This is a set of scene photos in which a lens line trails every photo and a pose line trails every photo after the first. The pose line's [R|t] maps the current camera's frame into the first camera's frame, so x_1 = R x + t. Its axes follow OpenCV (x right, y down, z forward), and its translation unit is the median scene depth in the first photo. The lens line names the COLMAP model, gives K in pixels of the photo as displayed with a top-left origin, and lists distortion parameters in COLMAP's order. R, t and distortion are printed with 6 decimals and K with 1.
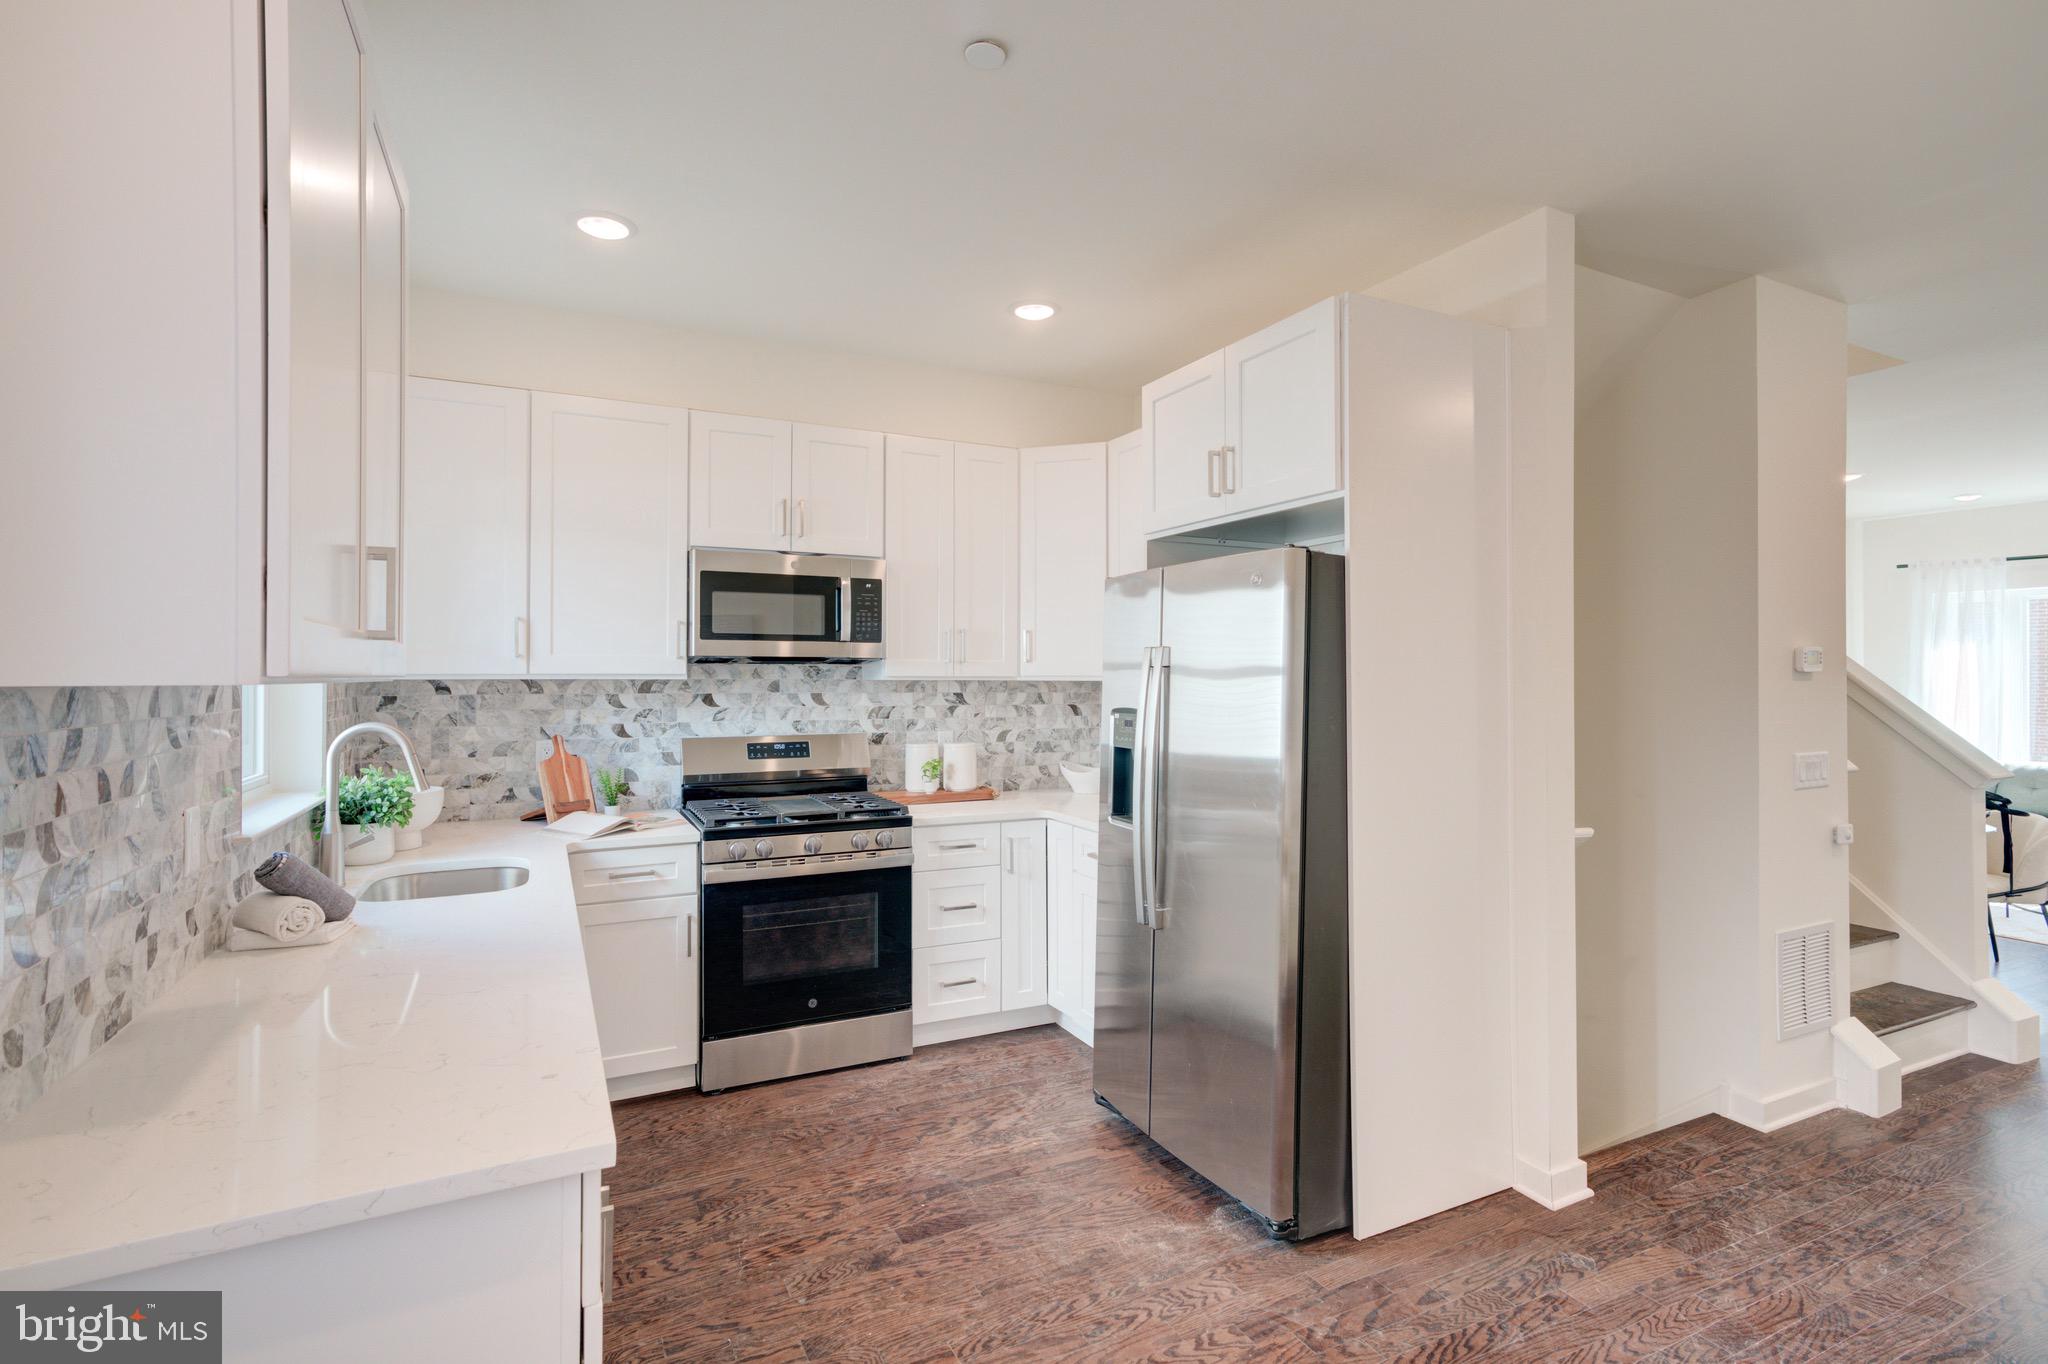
lens RADIAL K [[970.8, 0, 1024.0], [0, 970.8, 682.0], [0, 0, 1]] dist [-0.006952, 0.013595]
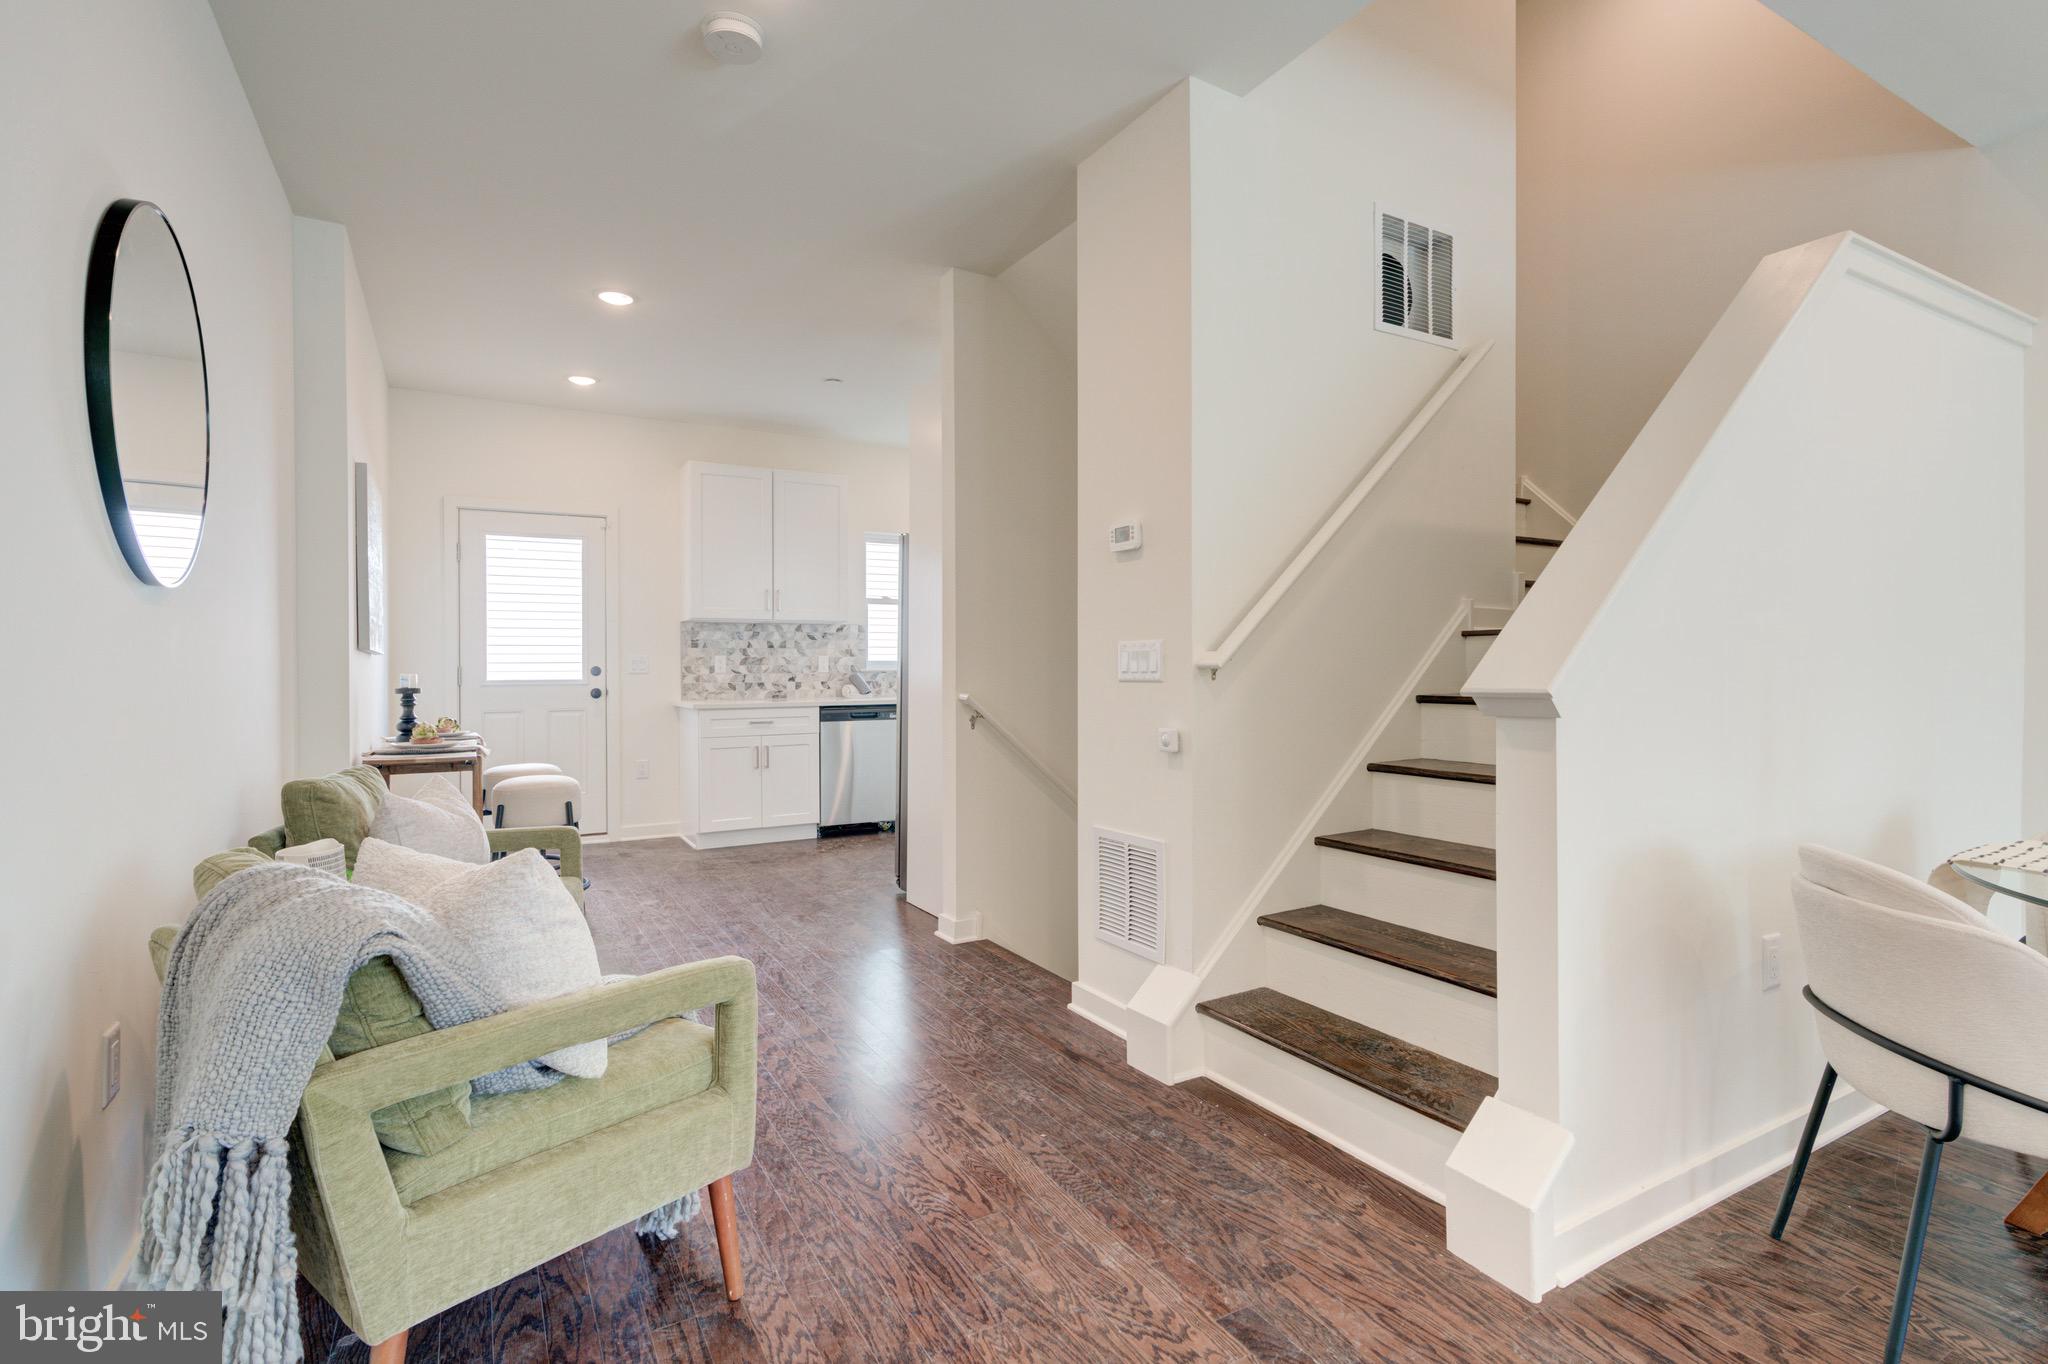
lens RADIAL K [[972.9, 0, 1027.6], [0, 972.9, 672.4], [0, 0, 1]] dist [-0.012815, 0.014850]
pose [[0.063969, 0.002229, -0.997949, 2.239788], [-0.001569, 0.999996, 0.002133, 0.132202], [0.997951, 0.001429, 0.063972, 1.117930]]
